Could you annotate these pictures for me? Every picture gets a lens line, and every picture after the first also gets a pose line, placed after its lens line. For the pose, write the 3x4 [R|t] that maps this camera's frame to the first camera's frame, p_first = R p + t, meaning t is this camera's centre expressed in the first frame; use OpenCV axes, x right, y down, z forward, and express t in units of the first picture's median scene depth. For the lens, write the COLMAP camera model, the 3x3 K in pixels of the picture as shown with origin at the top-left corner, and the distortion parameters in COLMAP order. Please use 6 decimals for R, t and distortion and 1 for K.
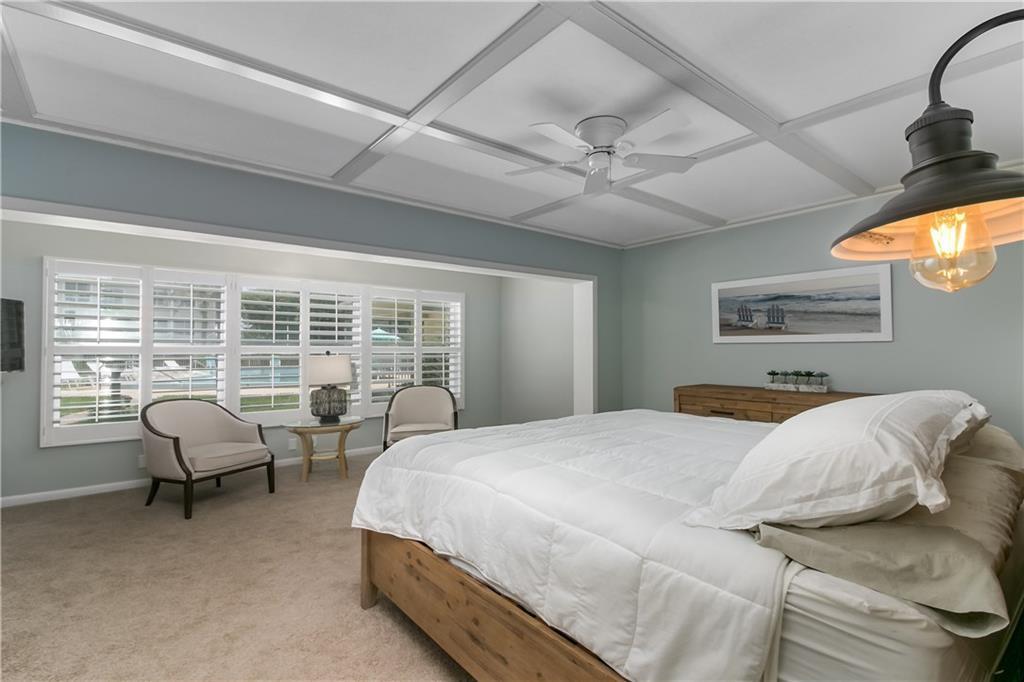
lens RADIAL K [[475.3, 0, 506.9], [0, 475.3, 340.4], [0, 0, 1]] dist [-0.001211, -0.000185]
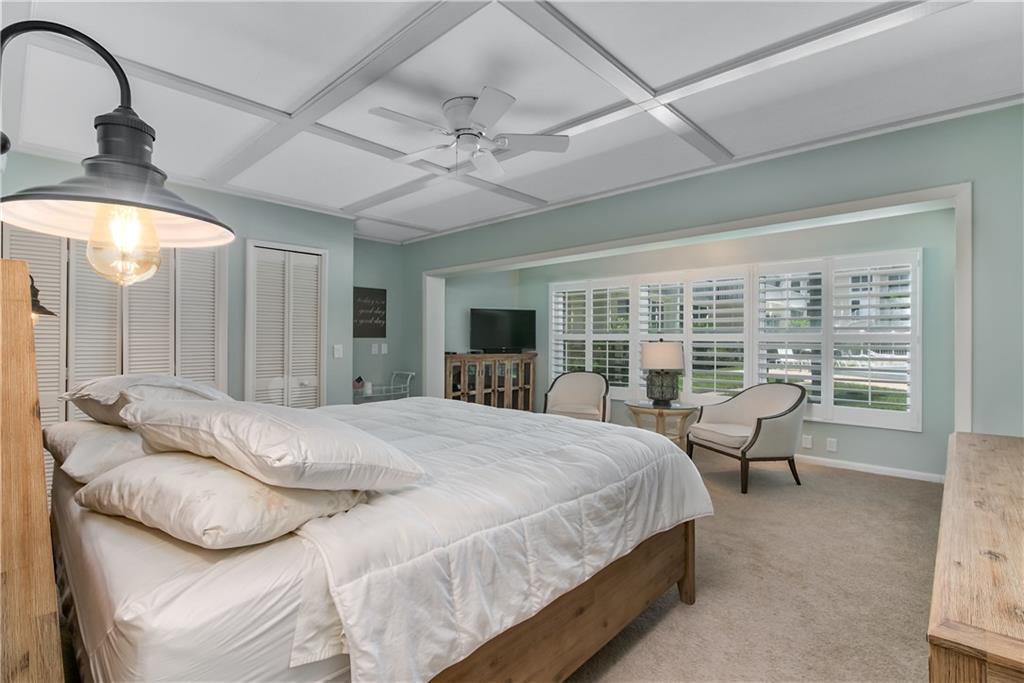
lens RADIAL K [[475.3, 0, 505.8], [0, 475.3, 341.2], [0, 0, 1]] dist [-0.001211, -0.000185]
pose [[0.157550, 0.009063, -0.987469, 0.634365], [0.019366, 0.999737, 0.012265, 0.009200], [0.987321, -0.021056, 0.157333, 0.497947]]
